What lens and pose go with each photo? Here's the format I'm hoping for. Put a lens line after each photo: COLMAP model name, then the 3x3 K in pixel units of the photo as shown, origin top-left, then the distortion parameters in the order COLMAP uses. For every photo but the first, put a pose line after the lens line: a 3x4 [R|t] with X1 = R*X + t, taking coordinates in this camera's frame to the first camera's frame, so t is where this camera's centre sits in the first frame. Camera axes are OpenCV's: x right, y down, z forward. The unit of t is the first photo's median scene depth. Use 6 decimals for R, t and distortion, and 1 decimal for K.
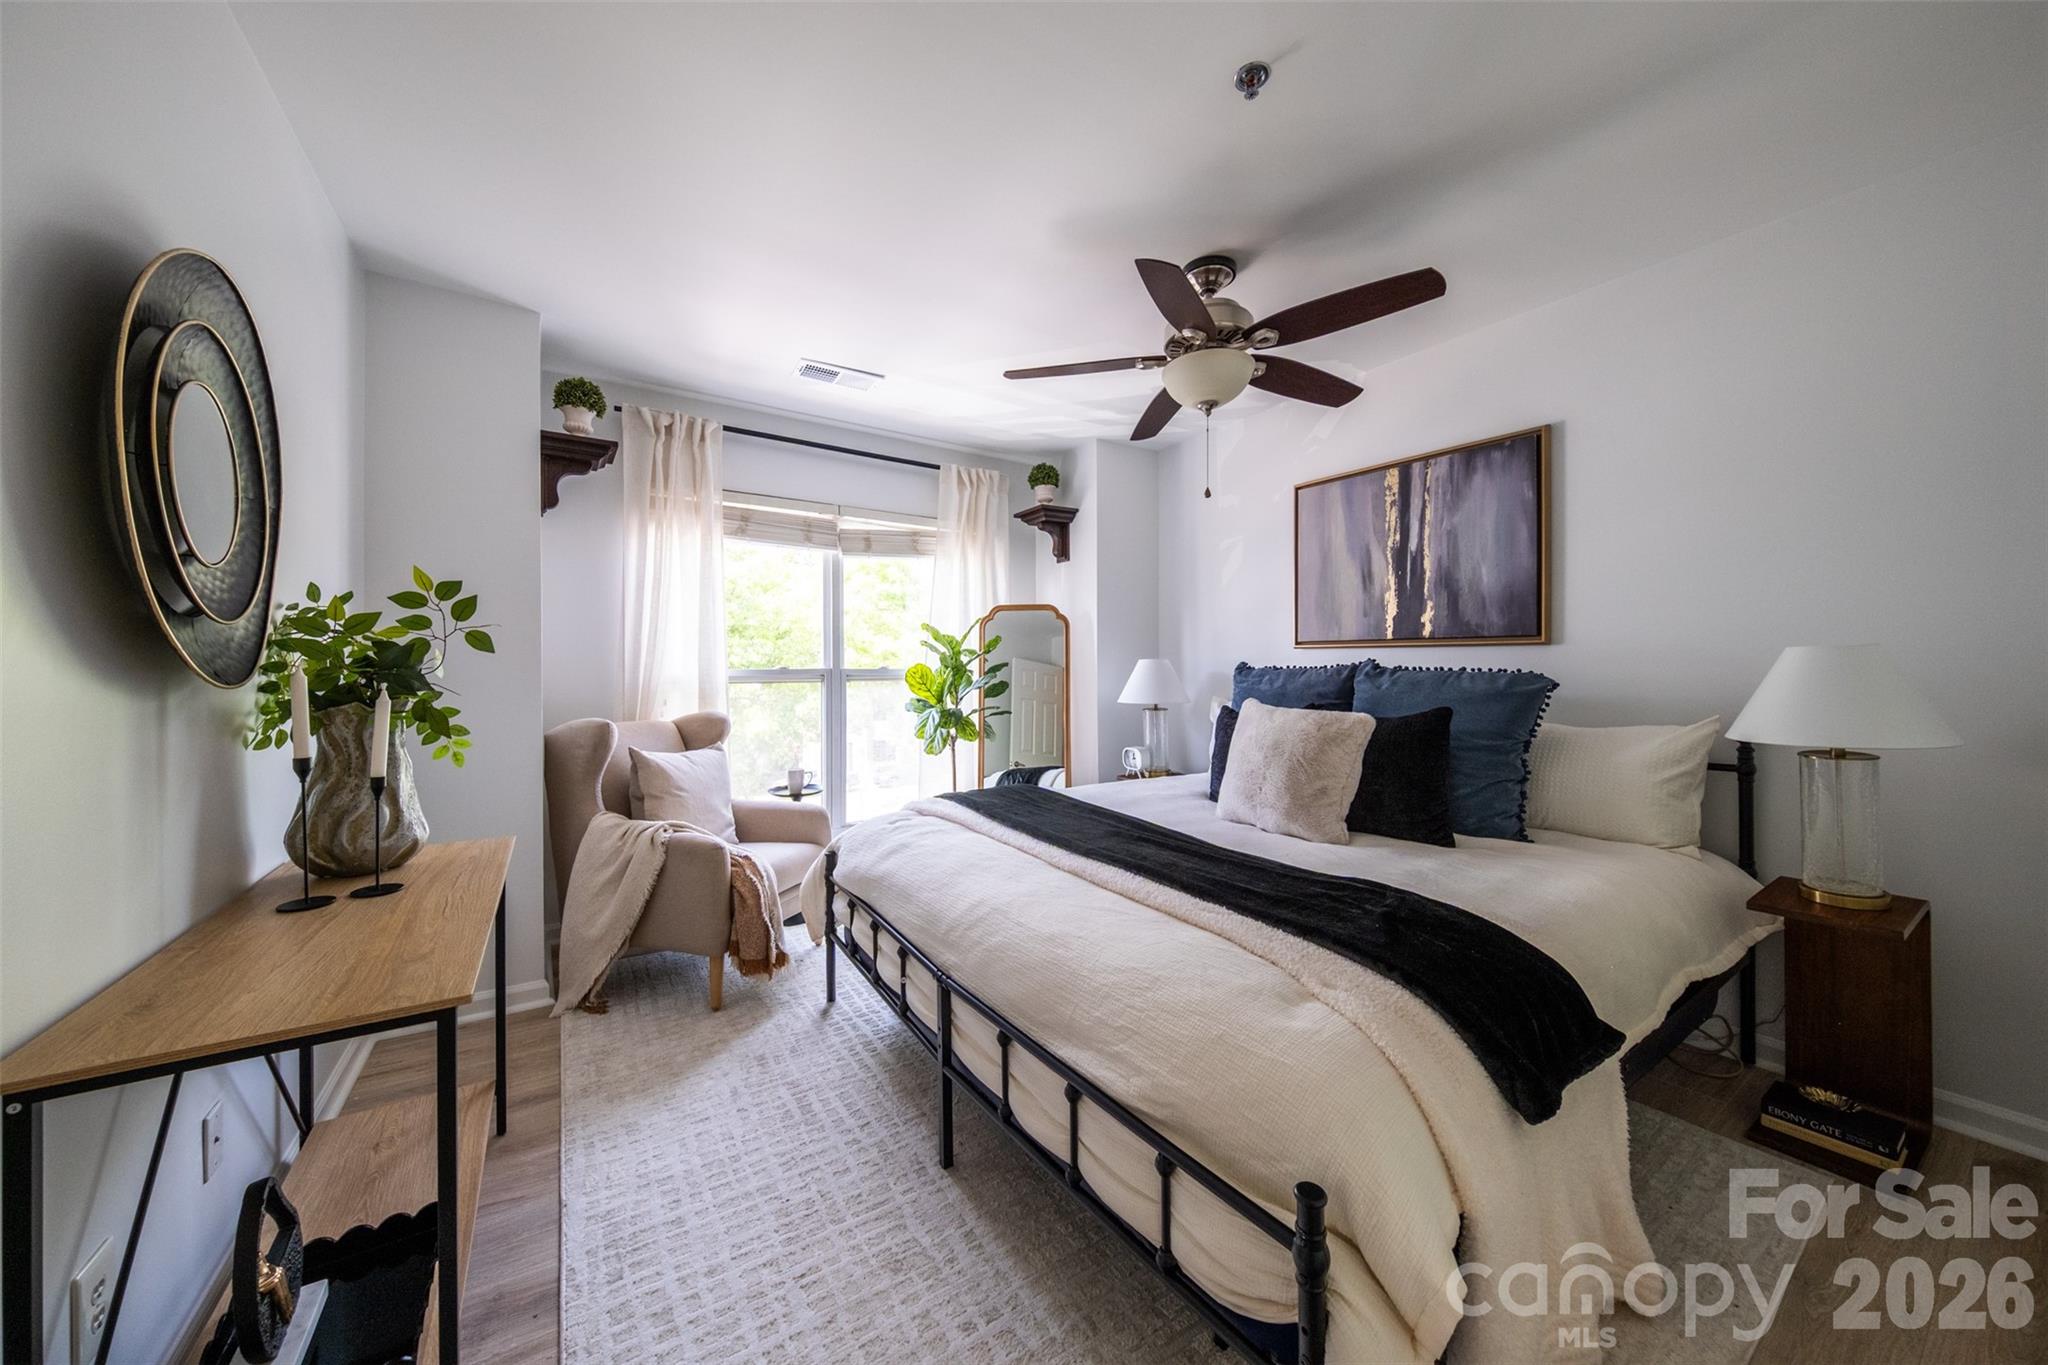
lens RADIAL K [[707.5, 0, 1033.1], [0, 707.5, 670.7], [0, 0, 1]] dist [-0.006808, 0.000222]
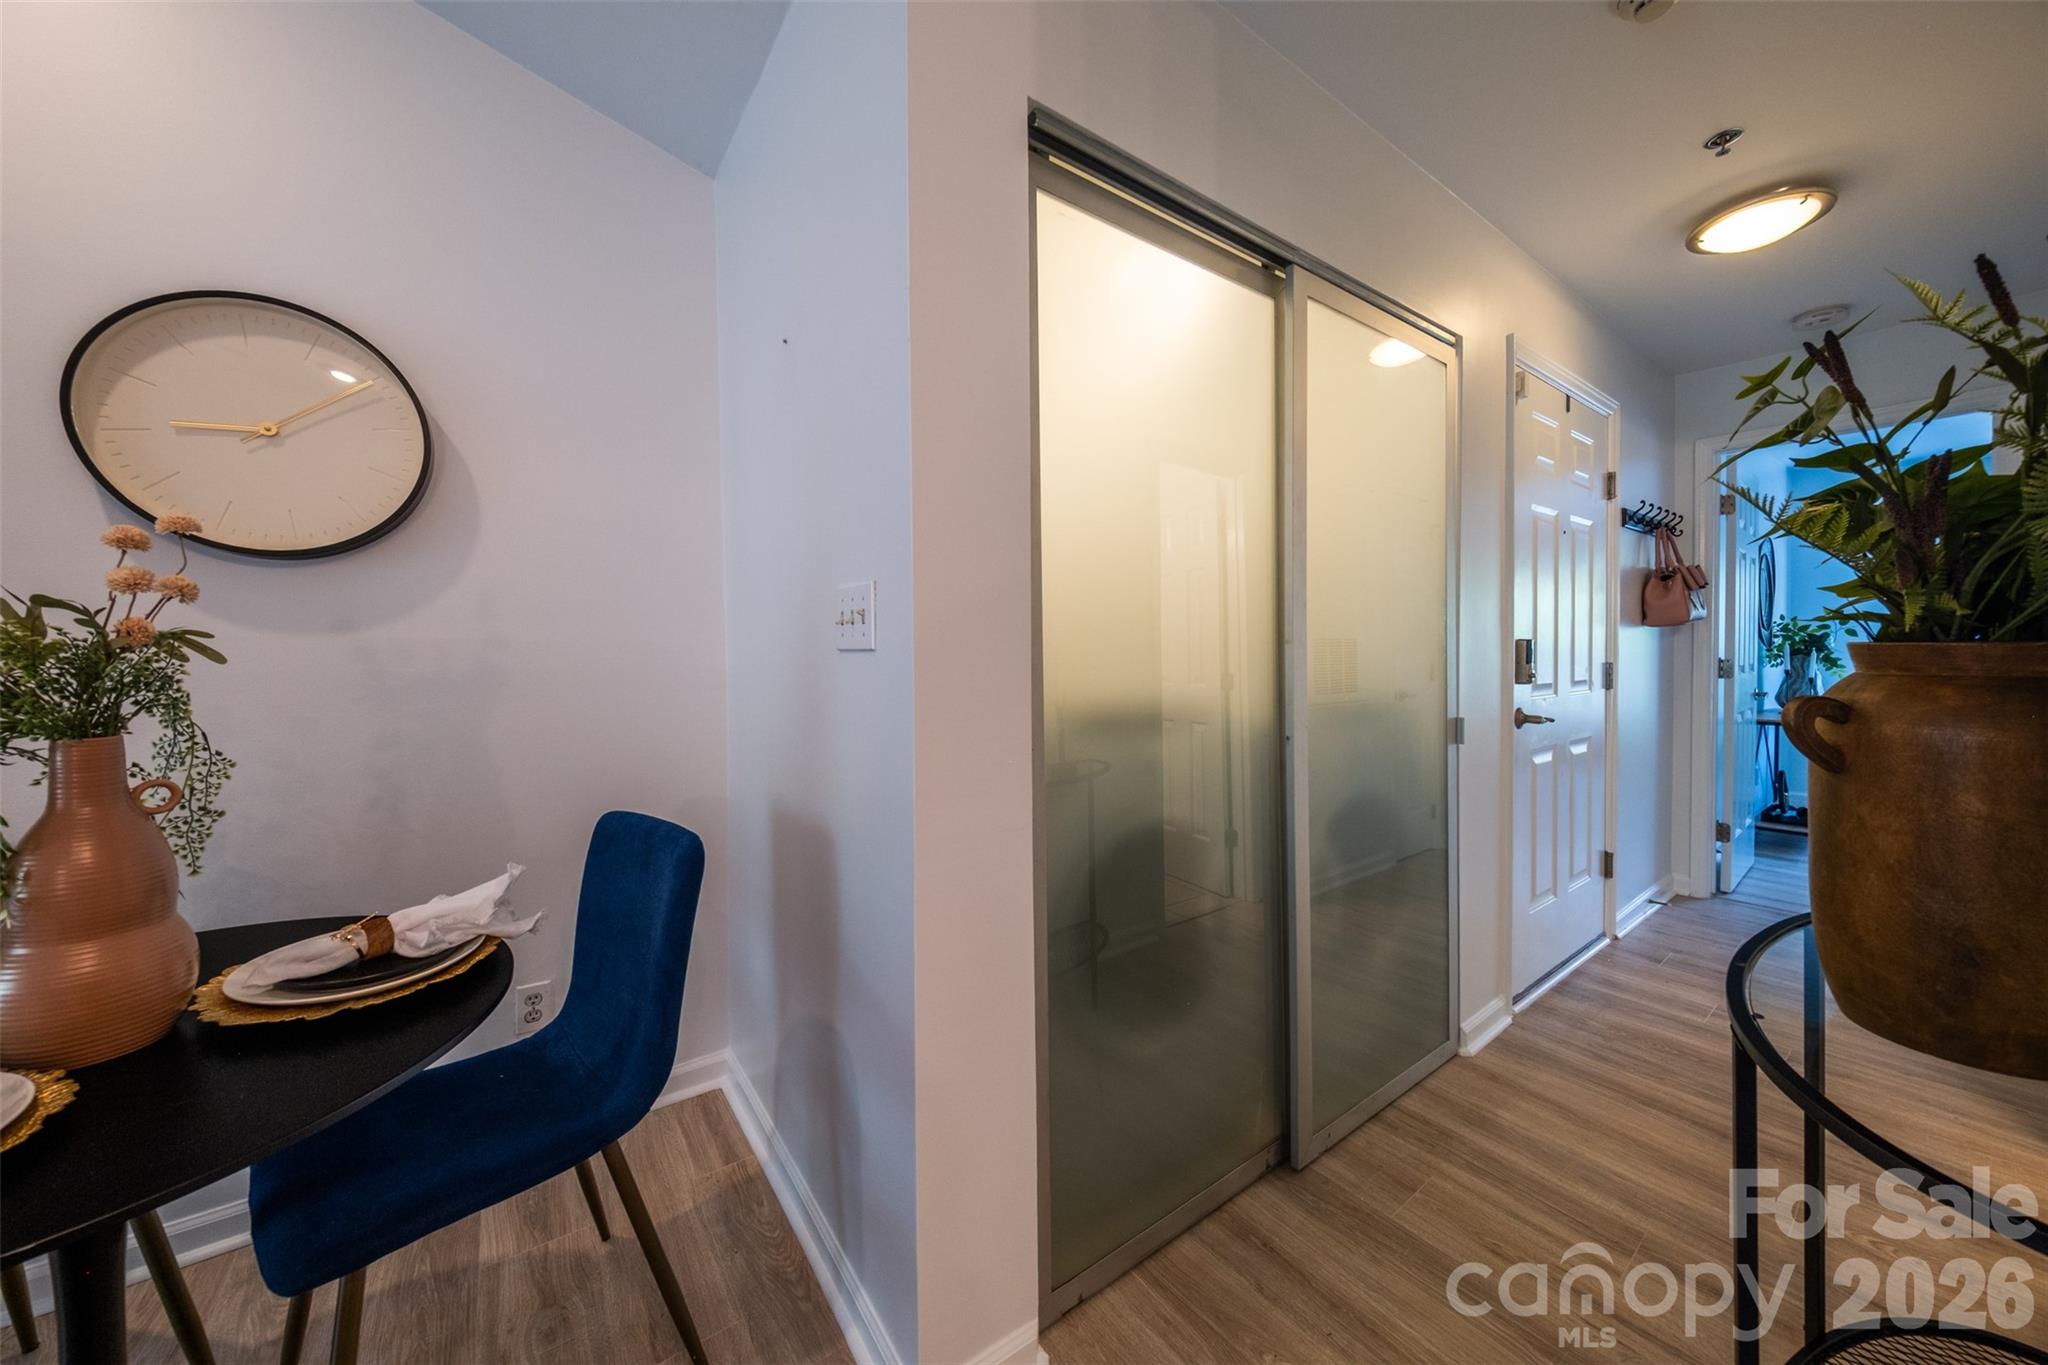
lens RADIAL K [[707.5, 0, 1030.1], [0, 707.5, 671.2], [0, 0, 1]] dist [-0.006808, 0.000222]
pose [[0.048134, 0.023325, -0.998569, 1.887021], [0.002512, 0.999721, 0.023473, 0.037630], [0.998838, -0.003638, 0.048062, -2.448180]]
